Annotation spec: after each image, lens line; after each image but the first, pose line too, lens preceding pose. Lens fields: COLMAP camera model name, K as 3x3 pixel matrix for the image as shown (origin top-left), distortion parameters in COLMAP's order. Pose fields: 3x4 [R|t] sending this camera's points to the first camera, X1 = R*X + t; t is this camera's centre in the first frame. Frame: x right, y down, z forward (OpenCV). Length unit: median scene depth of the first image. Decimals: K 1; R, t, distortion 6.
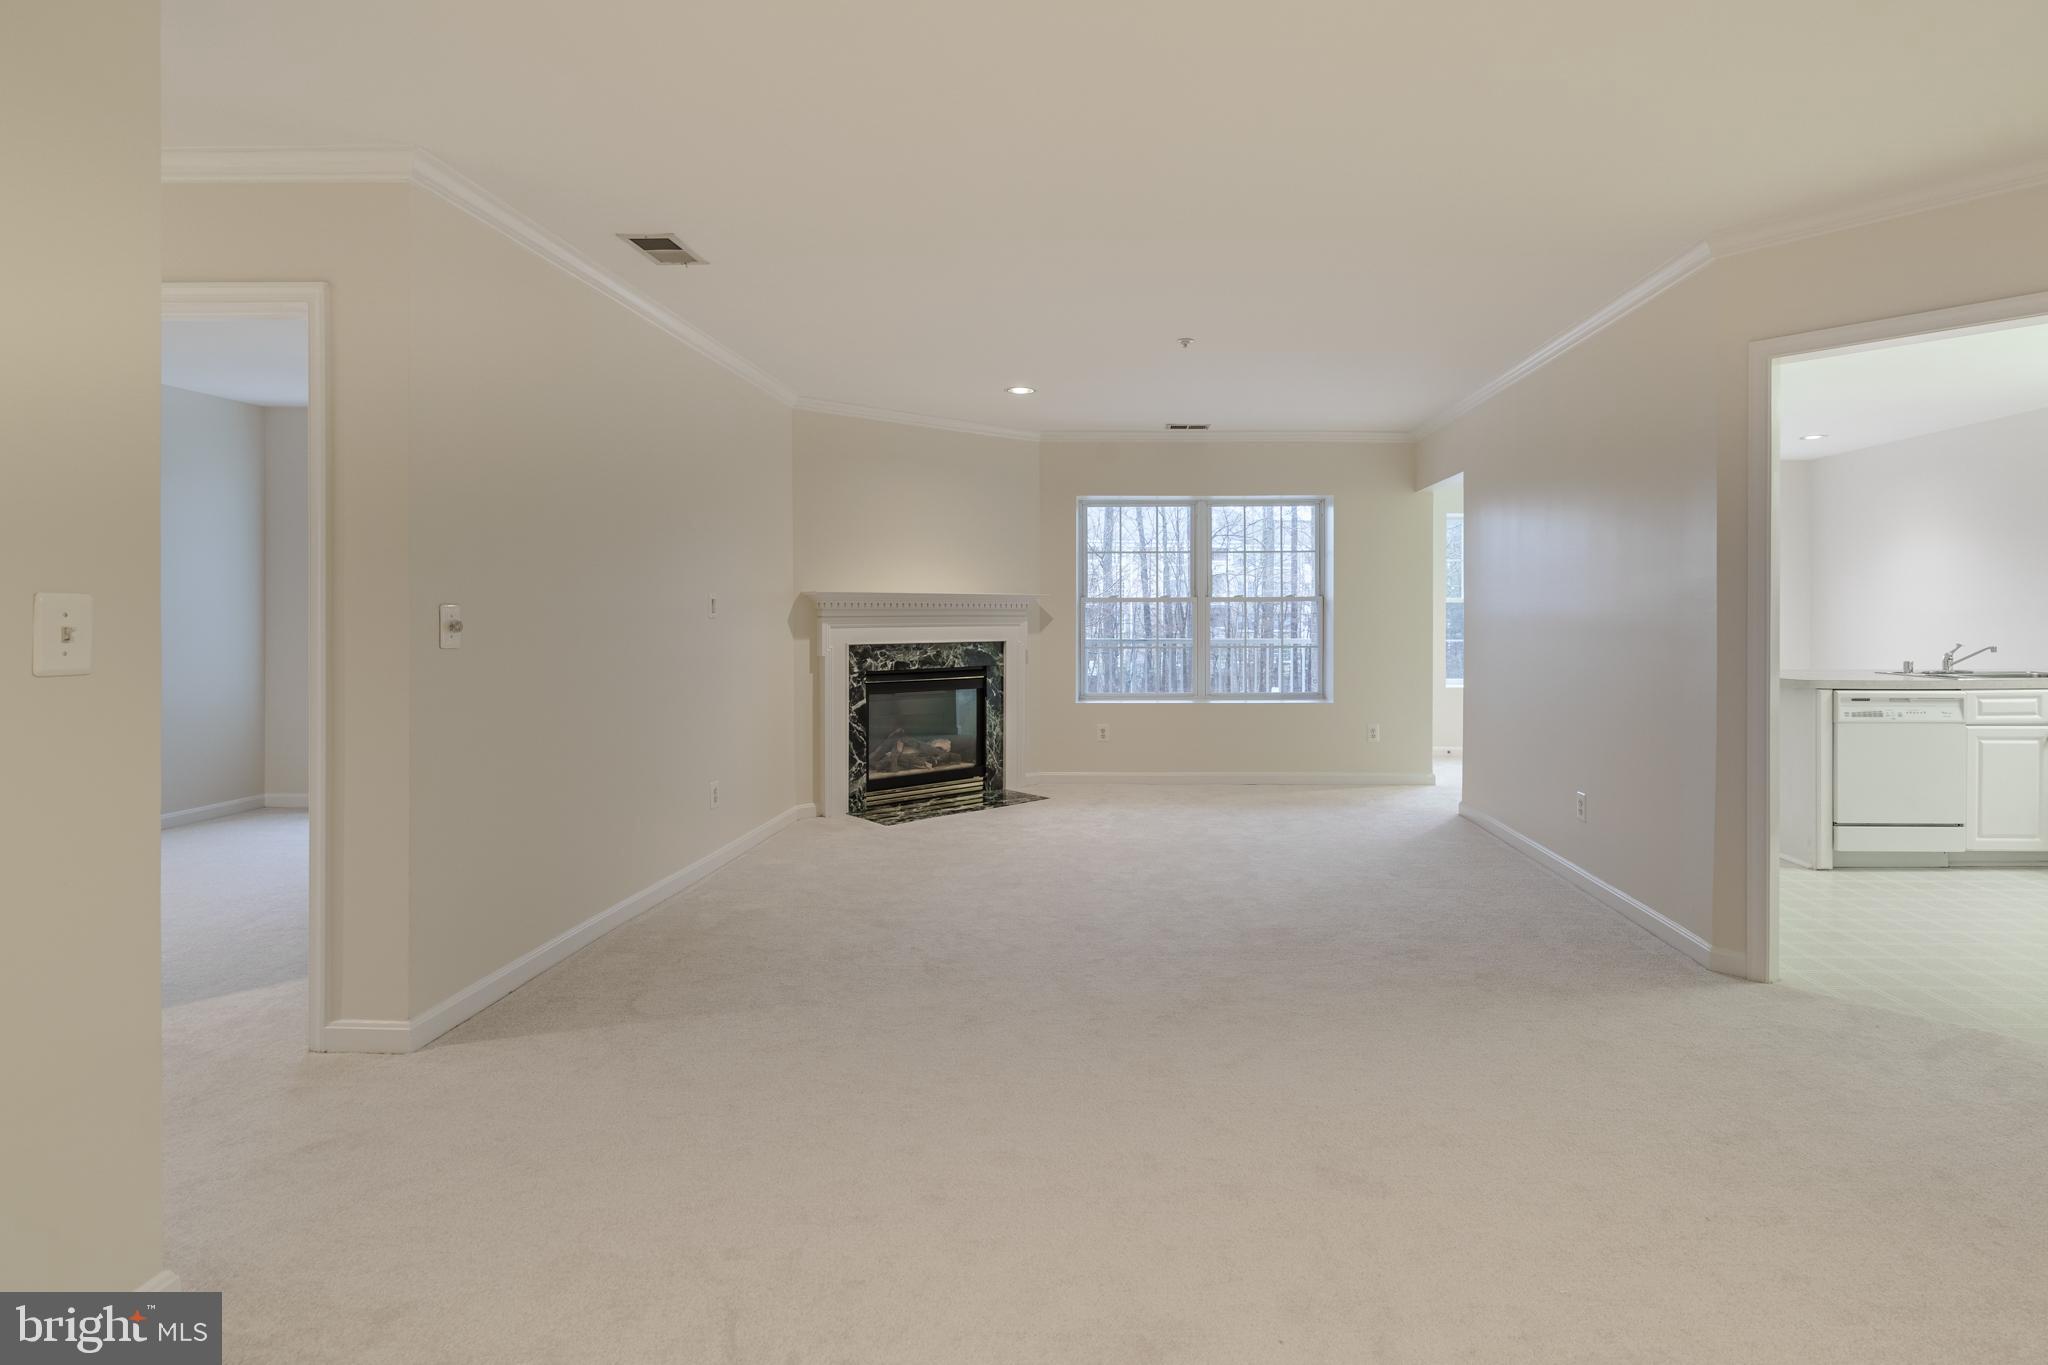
lens RADIAL K [[1018.4, 0, 1139.7], [0, 1018.4, 615.3], [0, 0, 1]] dist [0.000862, 0.000578]
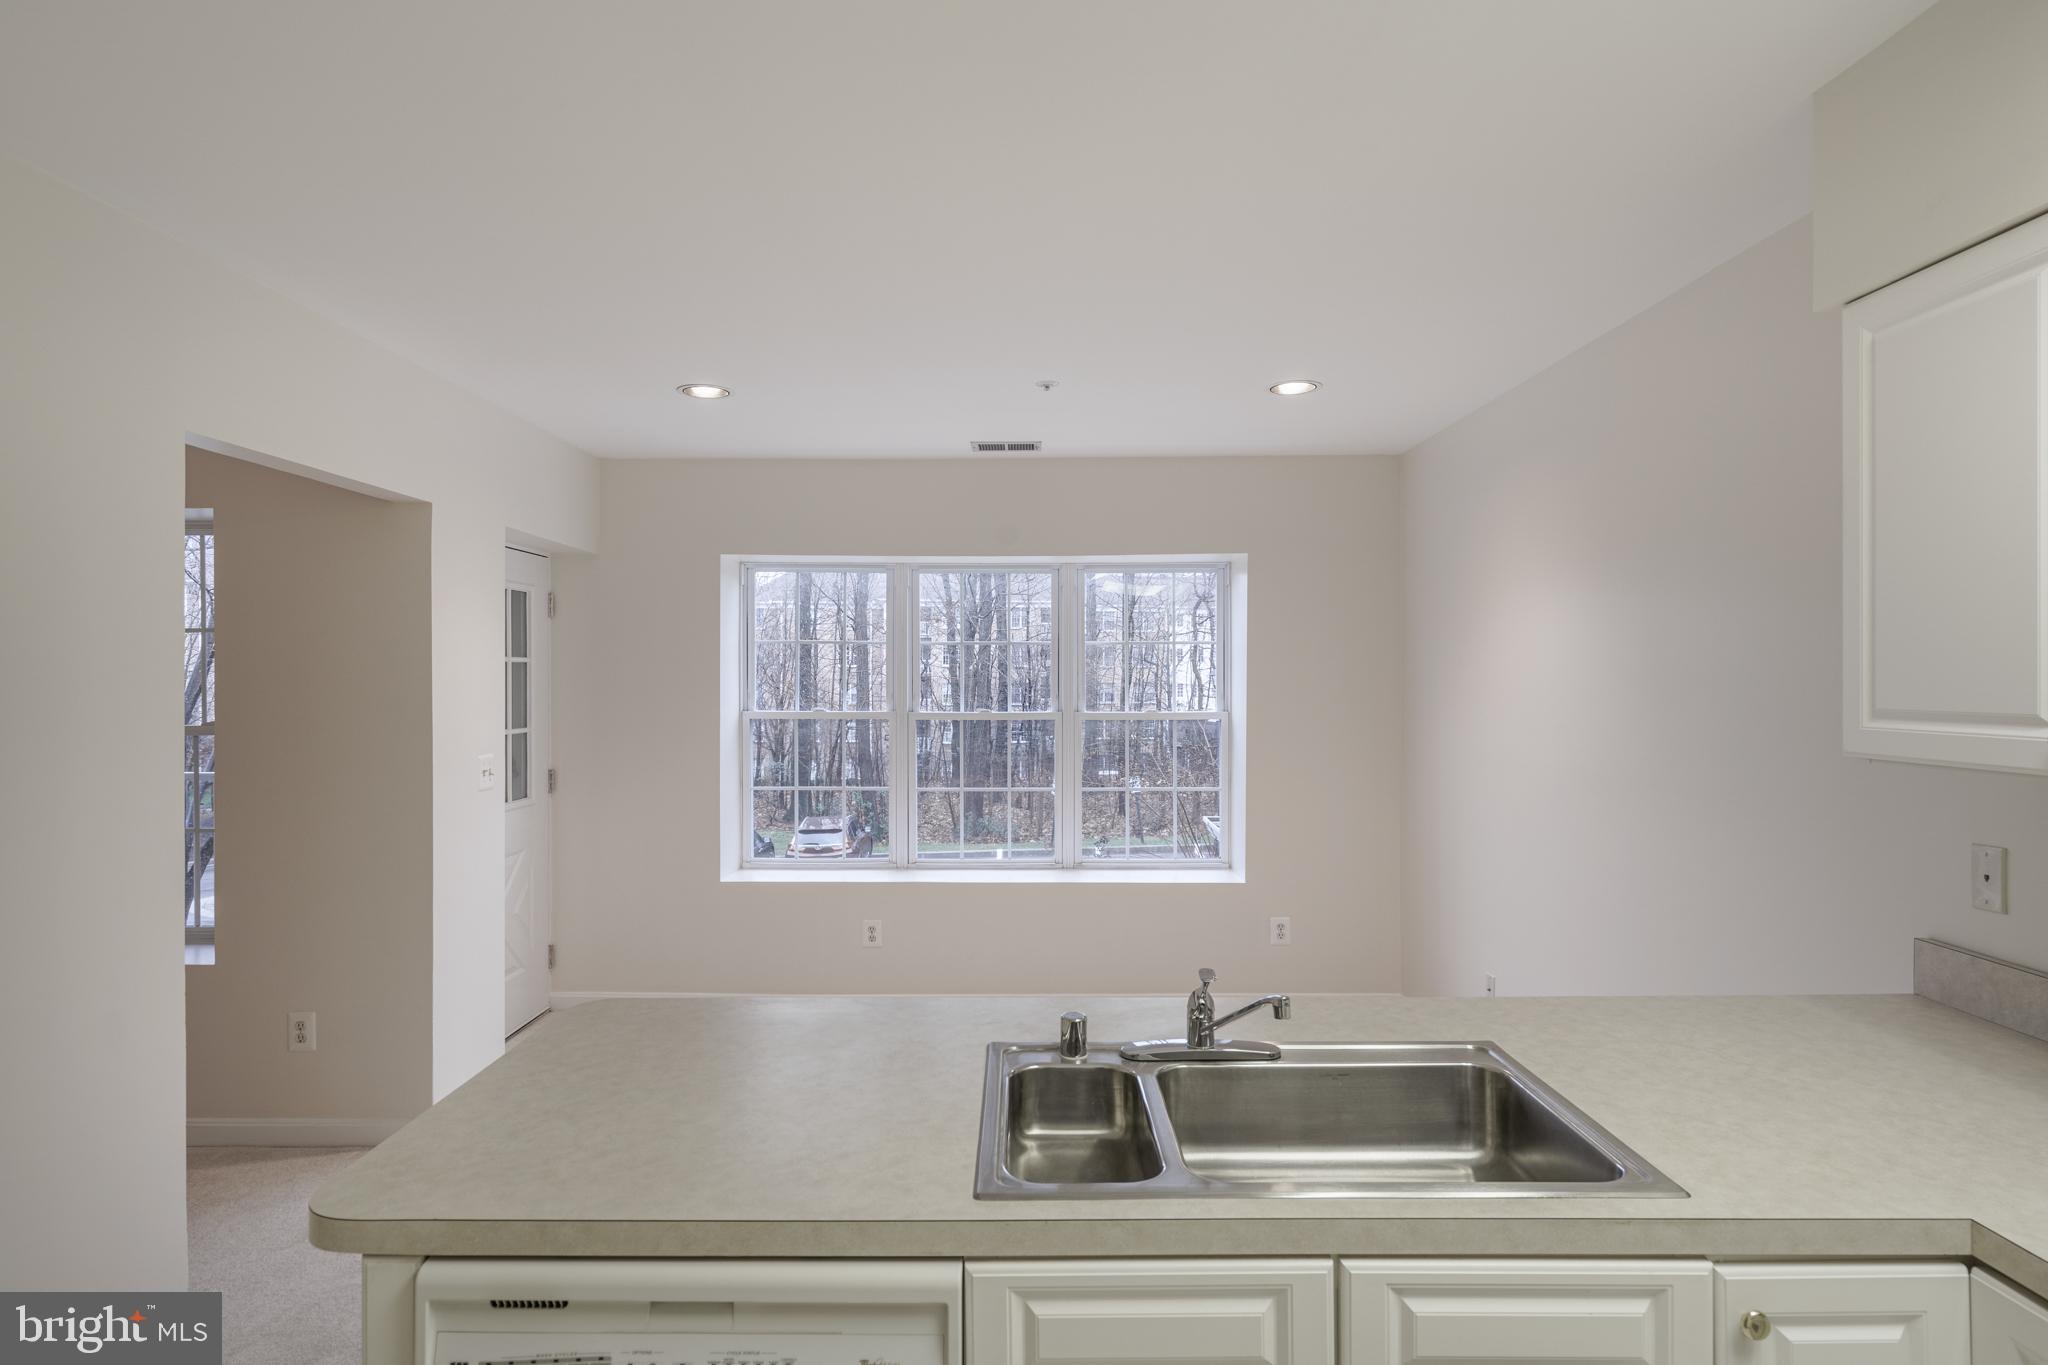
lens RADIAL K [[1117.8, 0, 1024.0], [0, 1117.8, 682.5], [0, 0, 1]] dist [0.012453, 0.000070]
pose [[0.999924, 0.003614, 0.011803, 0.817700], [-0.003548, 0.999978, -0.005592, -0.058013], [-0.011823, 0.005550, 0.999915, 0.740862]]
